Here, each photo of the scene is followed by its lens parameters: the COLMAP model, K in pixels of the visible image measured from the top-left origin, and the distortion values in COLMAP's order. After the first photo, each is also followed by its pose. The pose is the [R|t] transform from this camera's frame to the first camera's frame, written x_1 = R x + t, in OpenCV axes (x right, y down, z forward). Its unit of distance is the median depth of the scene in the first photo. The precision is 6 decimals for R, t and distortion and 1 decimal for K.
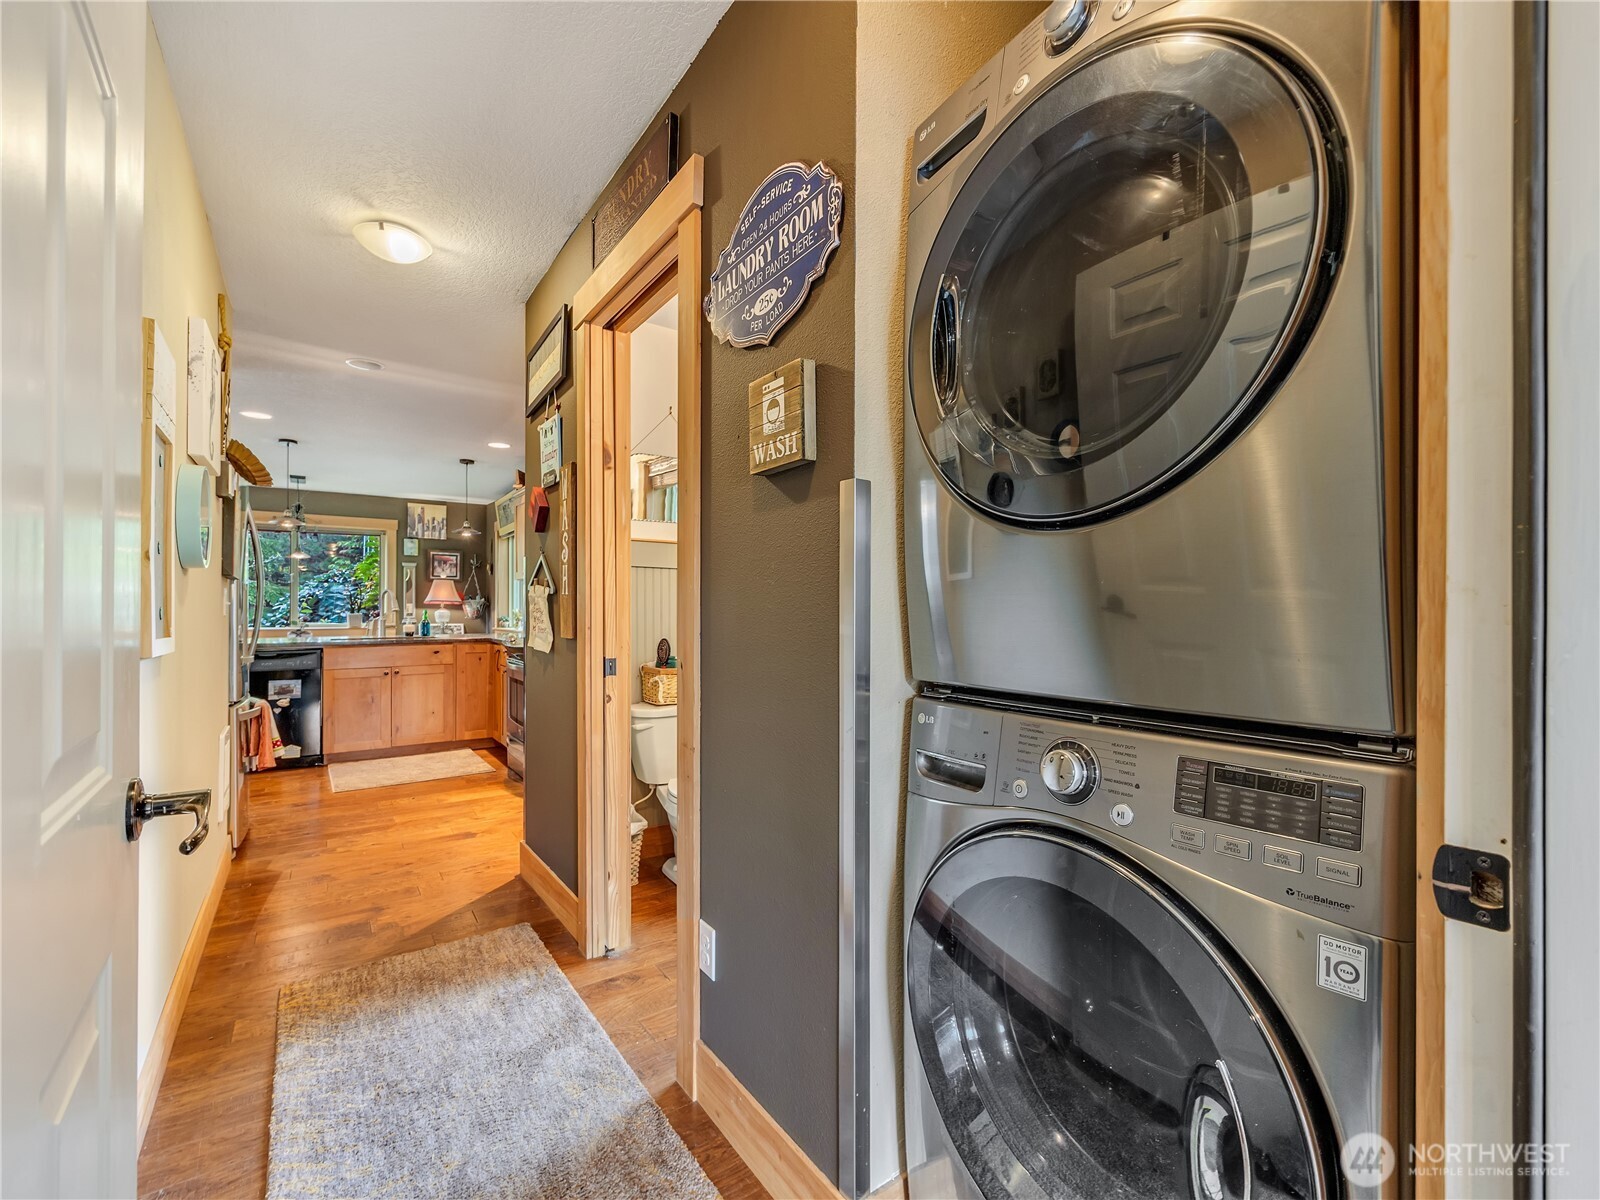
lens RADIAL K [[694.4, 0, 806.9], [0, 694.4, 611.0], [0, 0, 1]] dist [0.000726, 0.000018]
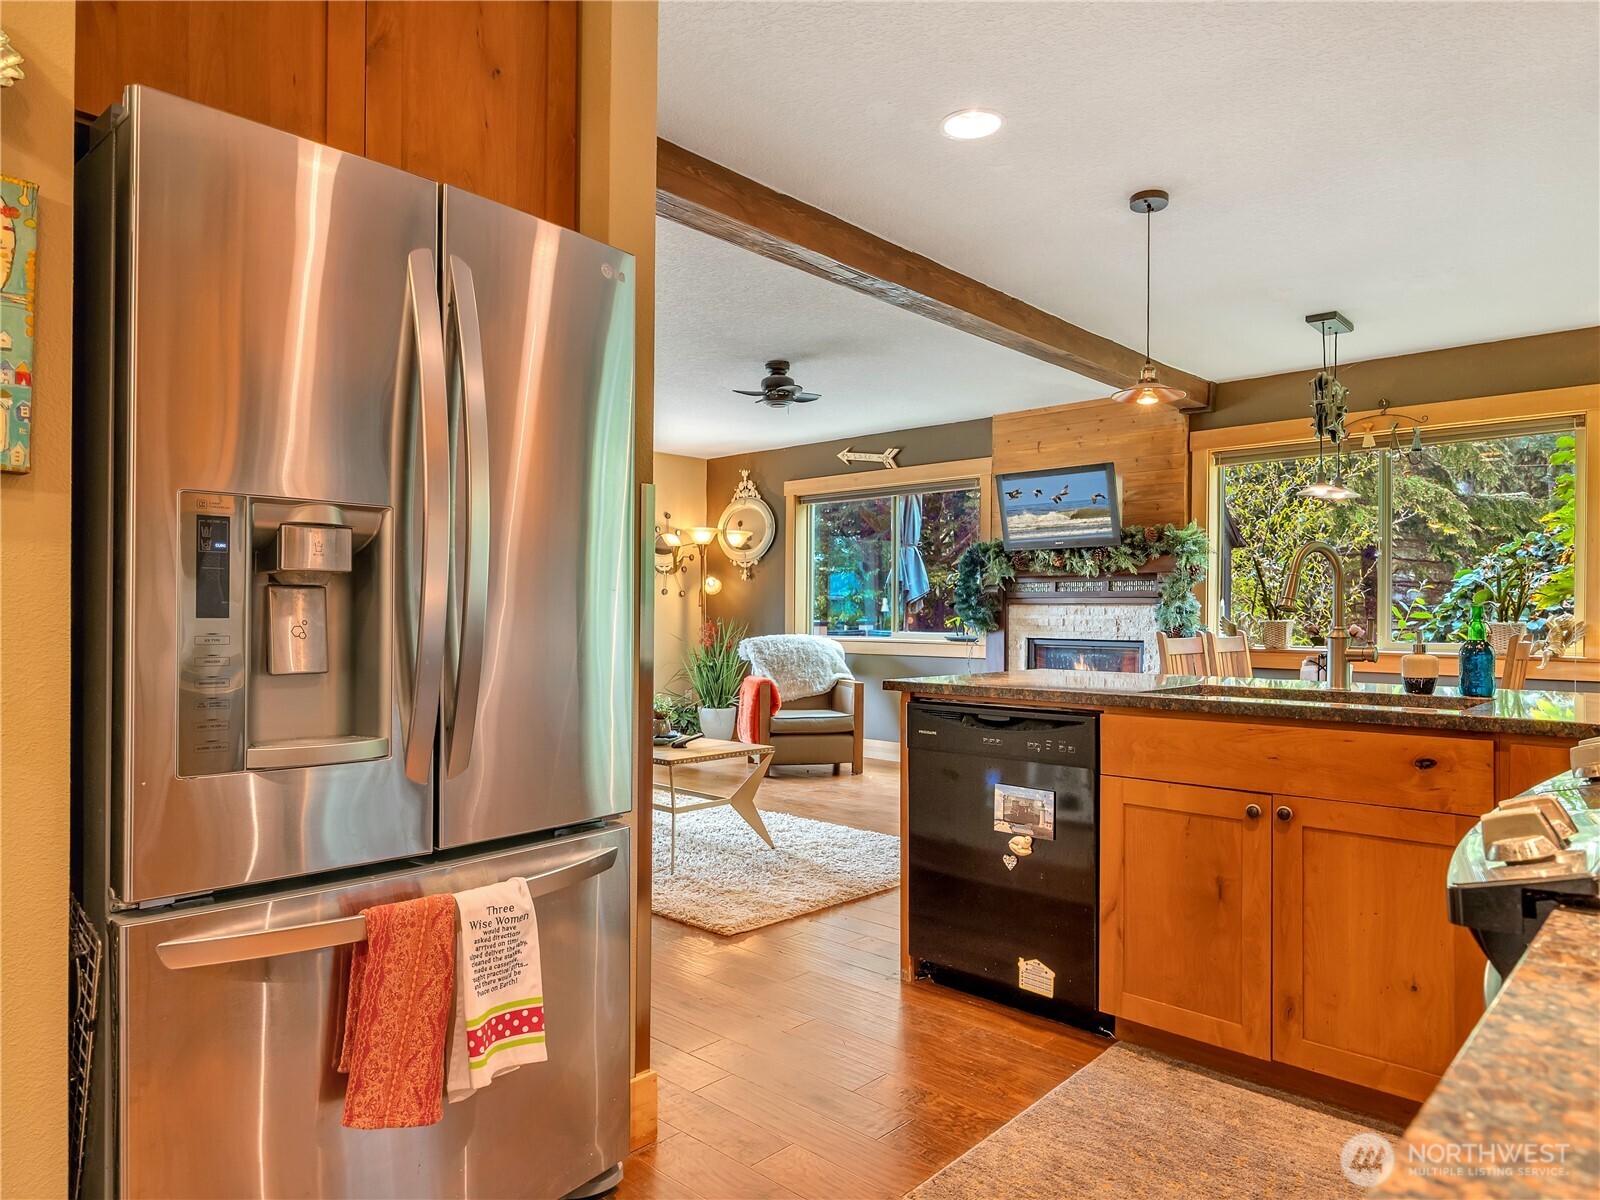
lens RADIAL K [[1006.0, 0, 812.0], [0, 1006.0, 608.9], [0, 0, 1]] dist [0.000942, -0.000499]
pose [[0.202746, -0.007517, -0.979203, -0.132639], [-0.006846, 0.999935, -0.009094, 0.003624], [0.979207, 0.008548, 0.202681, 0.446806]]
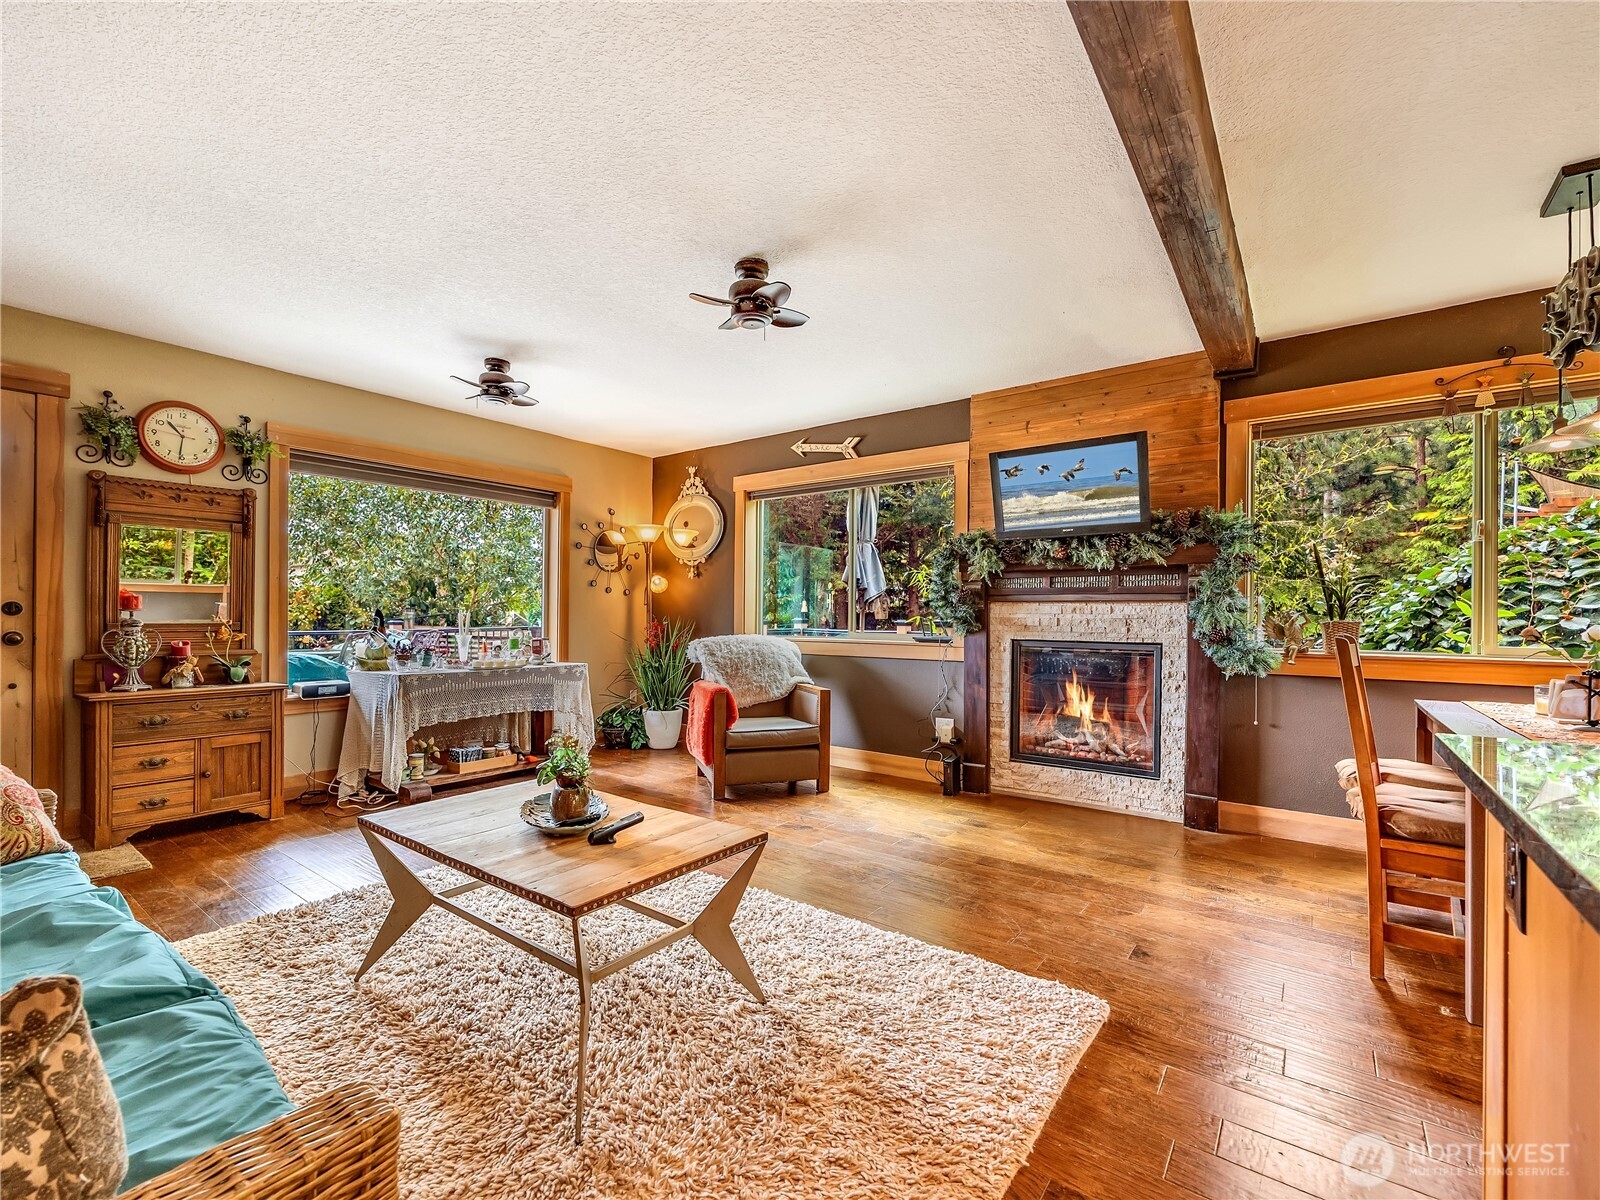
lens RADIAL K [[694.4, 0, 806.9], [0, 694.4, 611.0], [0, 0, 1]] dist [0.000726, 0.000018]
pose [[0.311628, -0.006869, -0.950179, -0.453461], [-0.006744, 0.999933, -0.009441, 0.003797], [0.950180, 0.009350, 0.311561, 0.480380]]
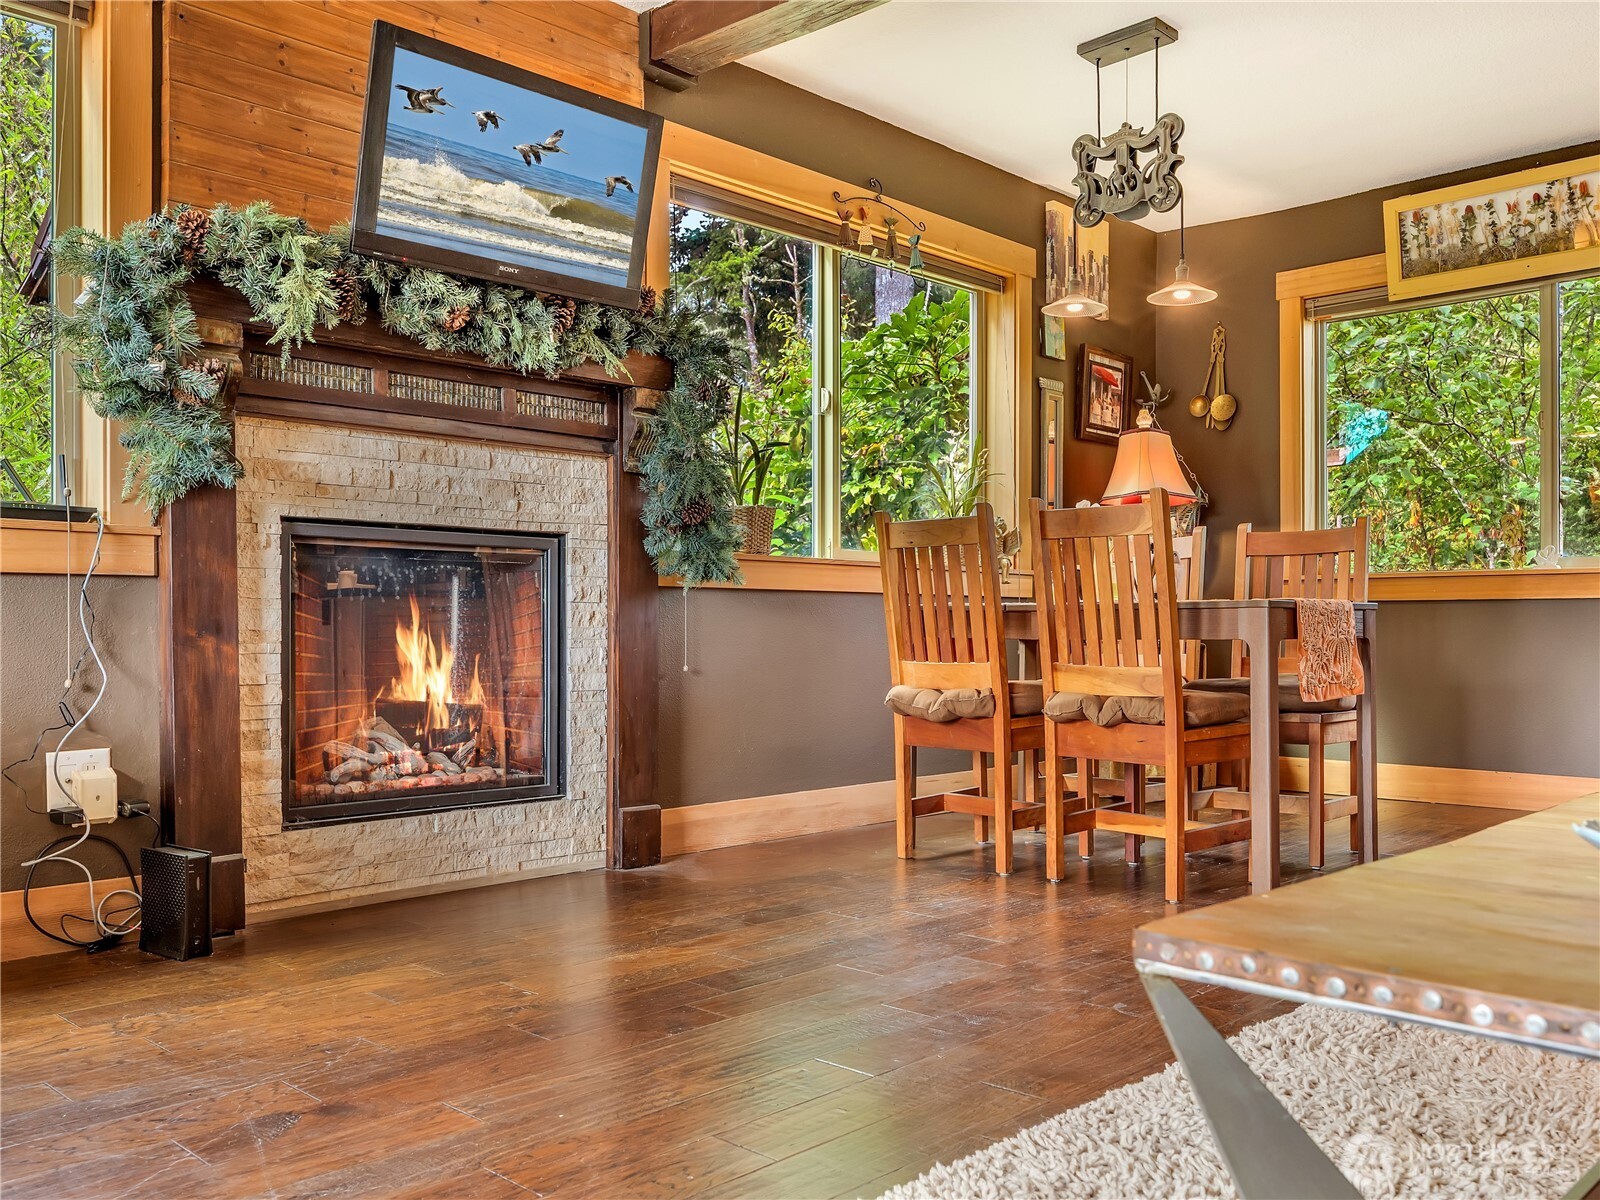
lens RADIAL K [[1352.5, 0, 796.8], [0, 1352.5, 640.0], [0, 0, 1]] dist [-0.058587, -0.001545]
pose [[0.984390, -0.006002, 0.175901, -0.807789], [0.004996, 0.999969, 0.006158, 0.051292], [-0.175933, -0.005183, 0.984389, 0.382592]]
